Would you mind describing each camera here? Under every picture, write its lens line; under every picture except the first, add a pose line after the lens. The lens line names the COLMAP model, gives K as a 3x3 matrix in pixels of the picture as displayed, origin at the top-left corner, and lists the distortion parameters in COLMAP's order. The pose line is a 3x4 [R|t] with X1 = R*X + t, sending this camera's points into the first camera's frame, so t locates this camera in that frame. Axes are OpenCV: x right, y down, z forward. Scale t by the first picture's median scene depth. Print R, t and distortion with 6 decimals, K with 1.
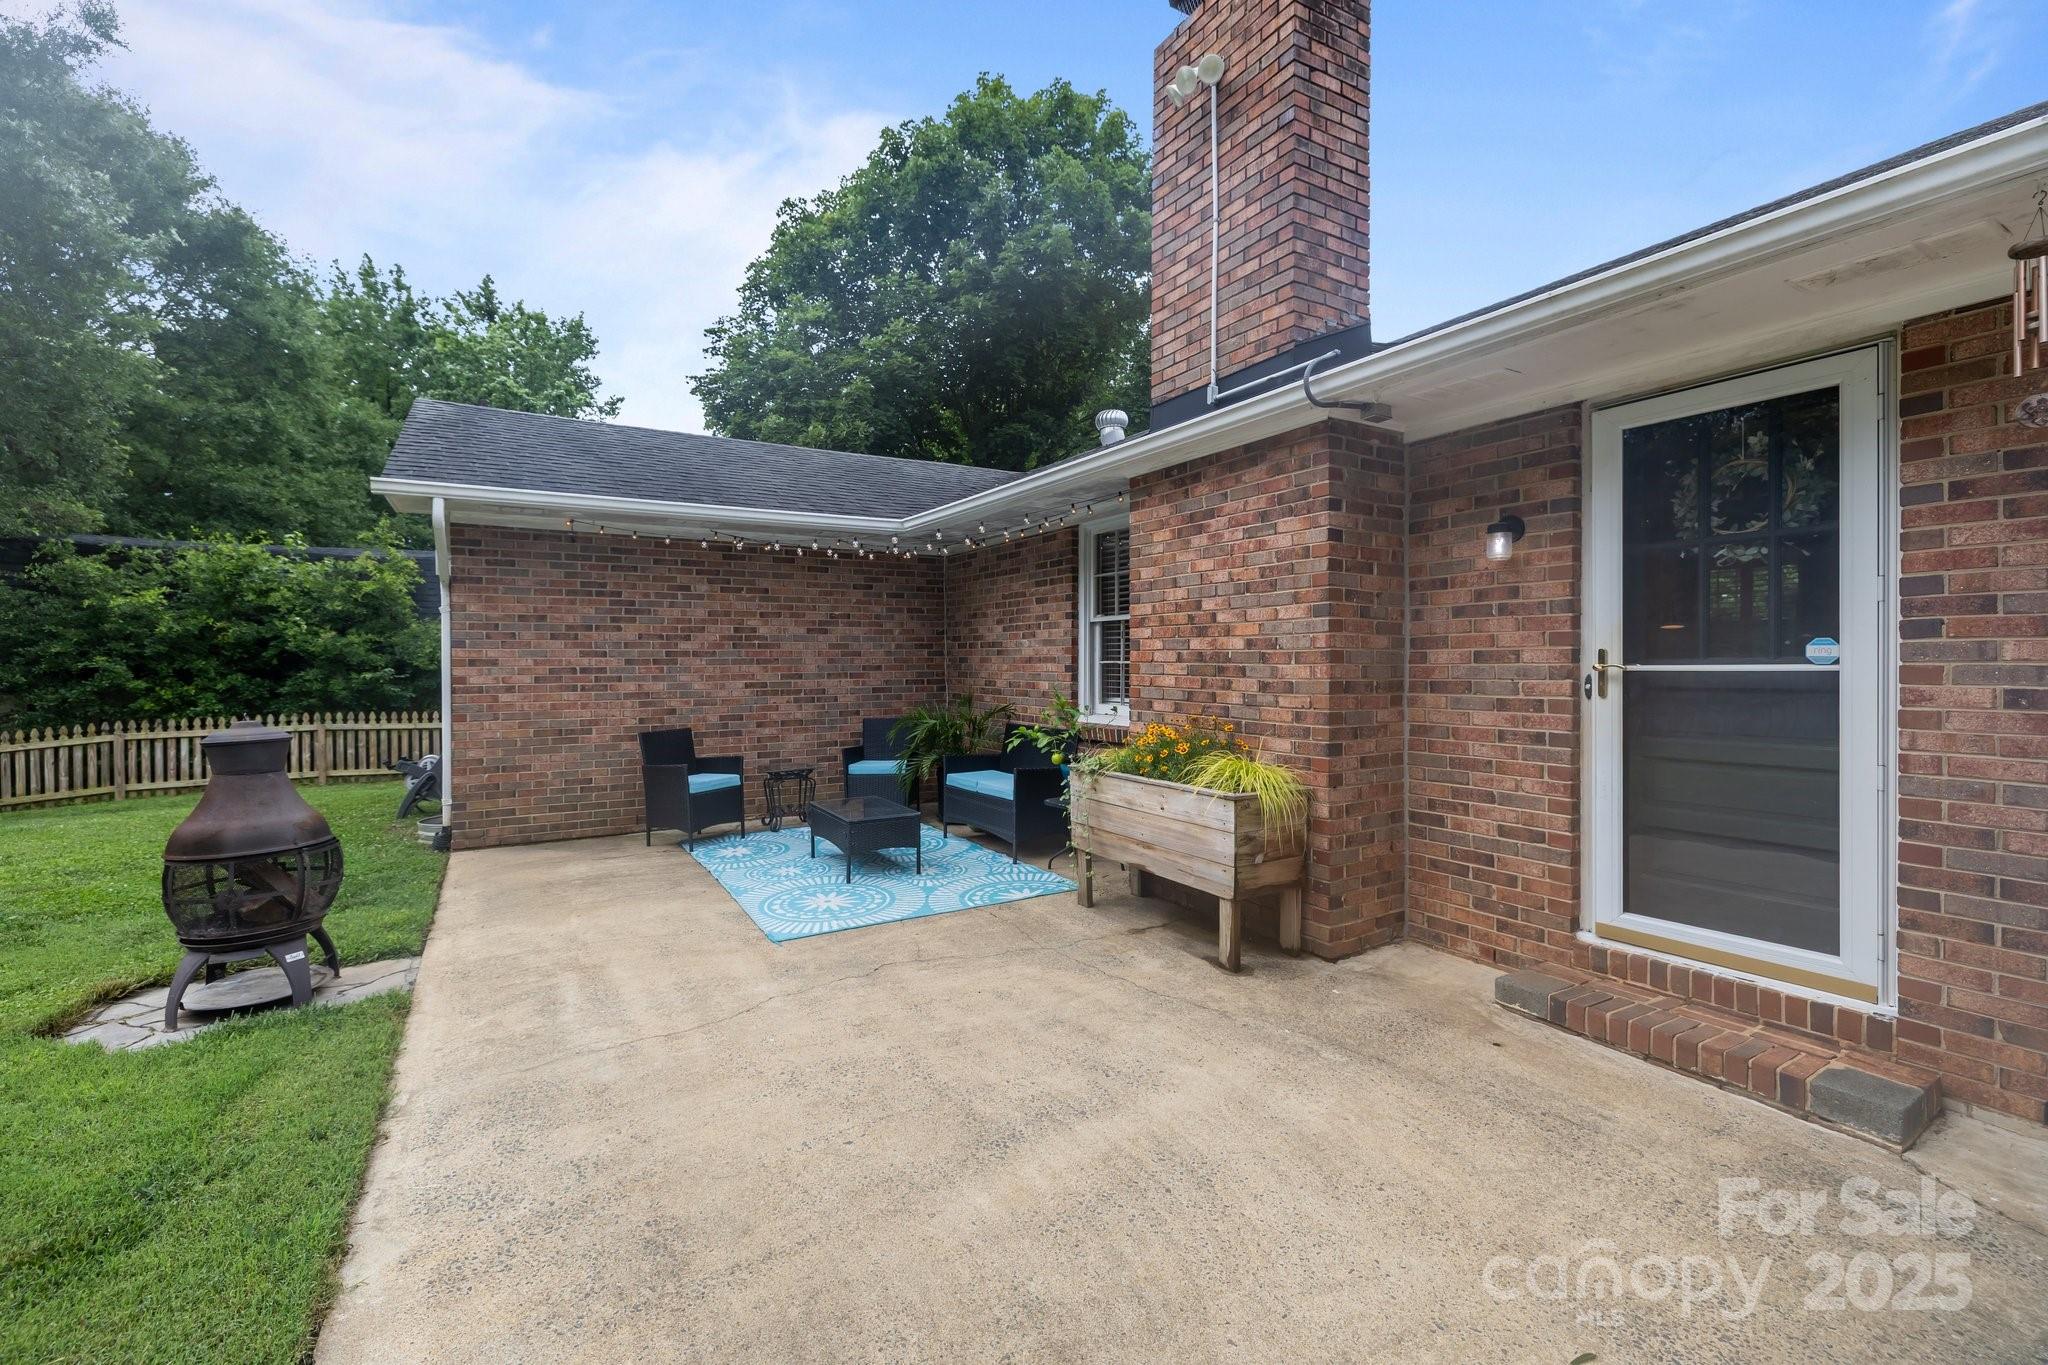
lens RADIAL K [[883.1, 0, 1013.1], [0, 883.1, 679.2], [0, 0, 1]] dist [0.000927, -0.001112]
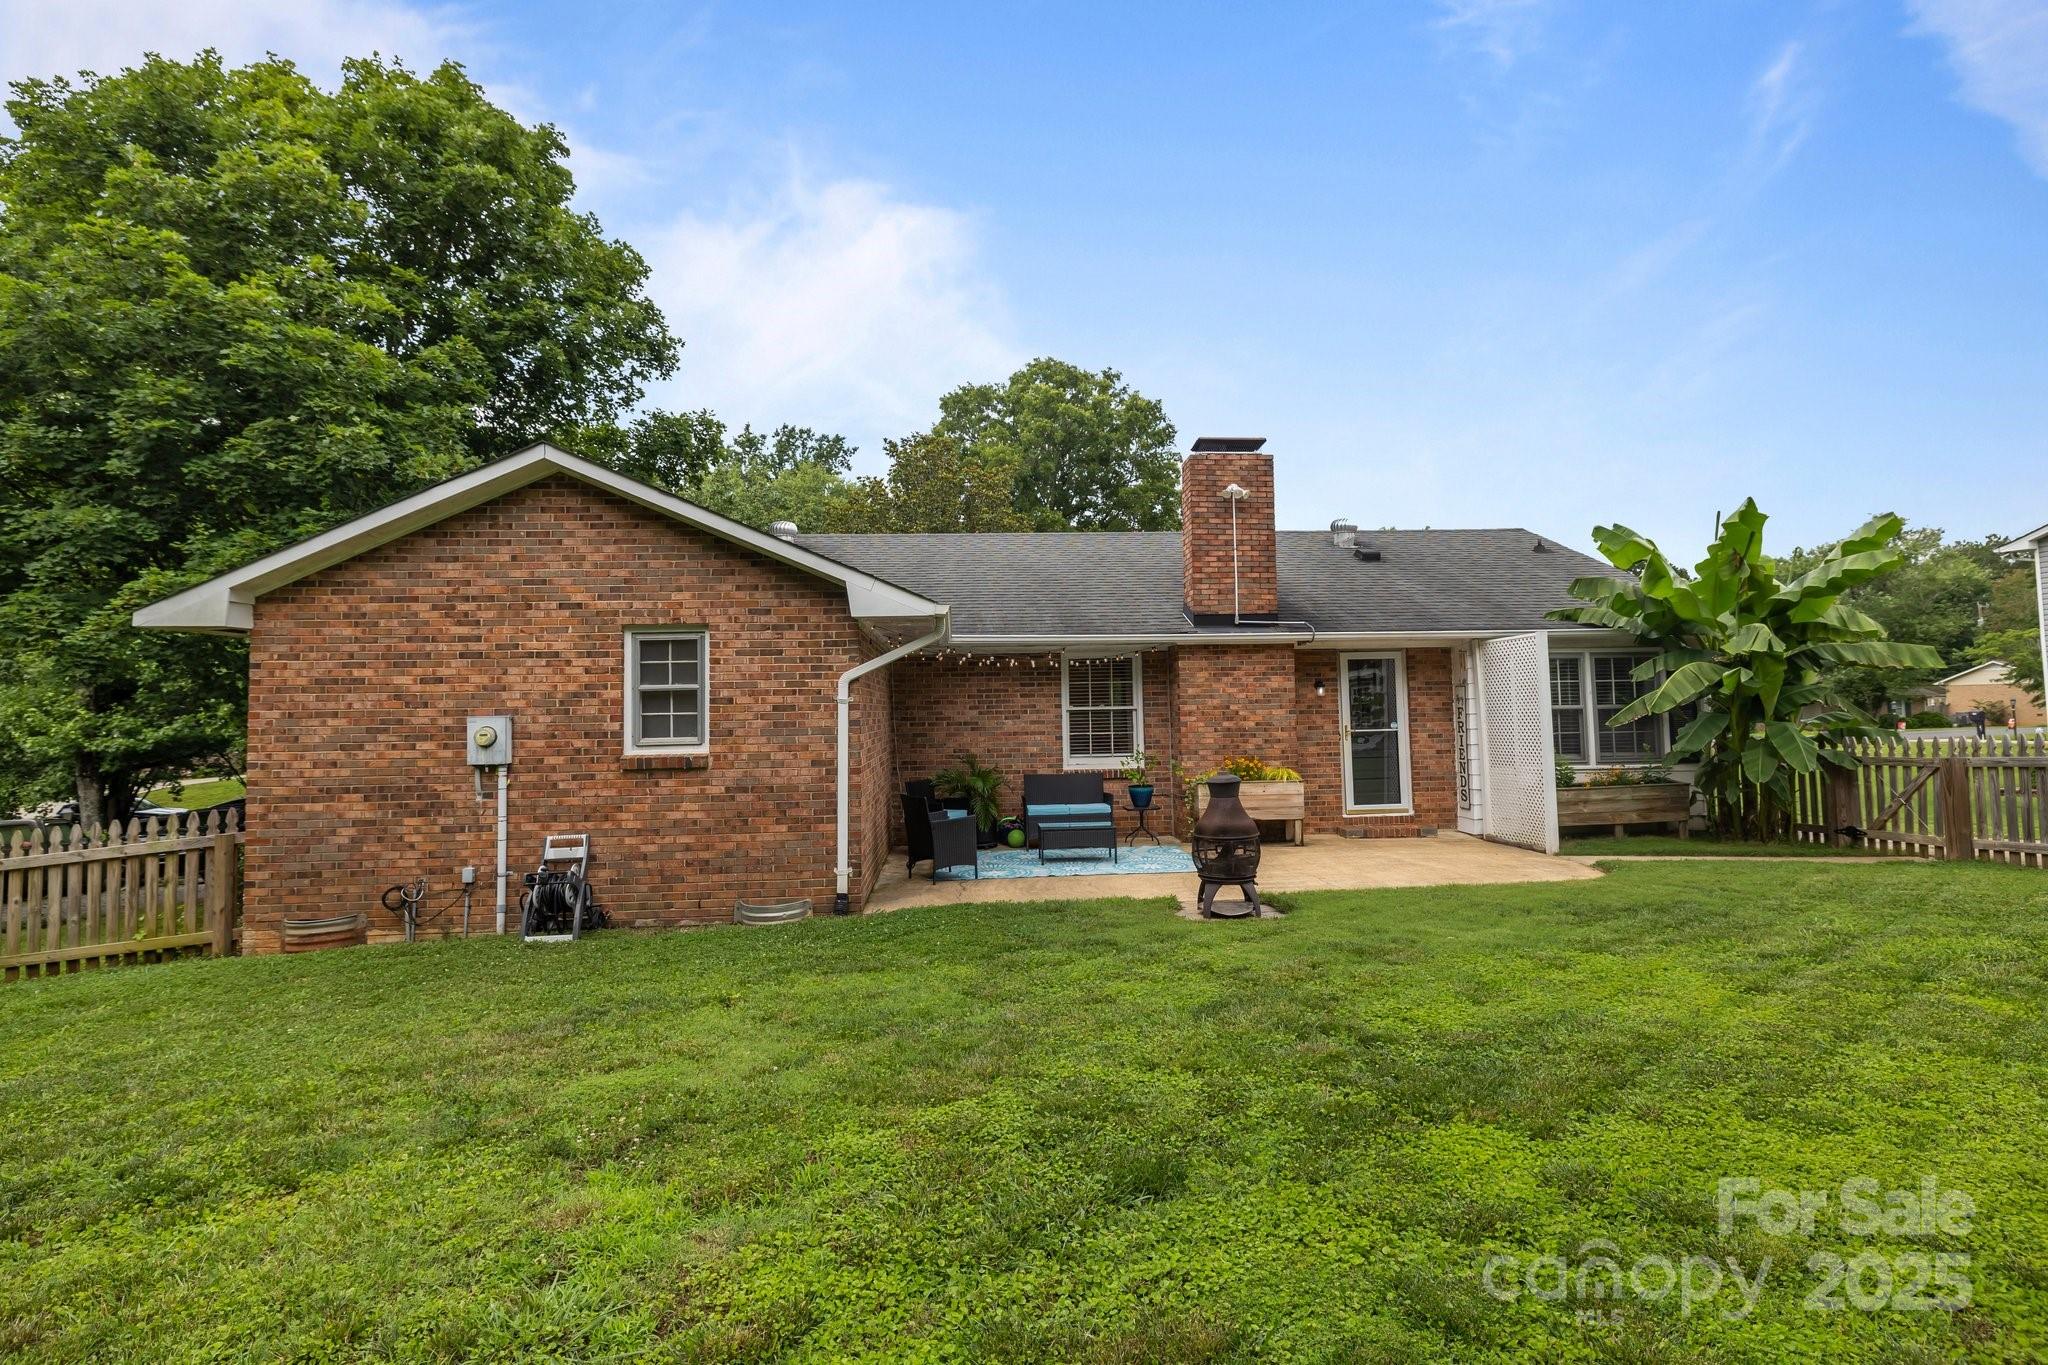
lens RADIAL K [[1007.8, 0, 1044.0], [0, 1007.8, 678.1], [0, 0, 1]] dist [-0.001292, -0.001864]
pose [[0.433502, 0.027218, 0.900741, -2.499099], [0.033221, 0.998382, -0.046157, -0.057424], [-0.900540, 0.049933, 0.431896, 0.304934]]
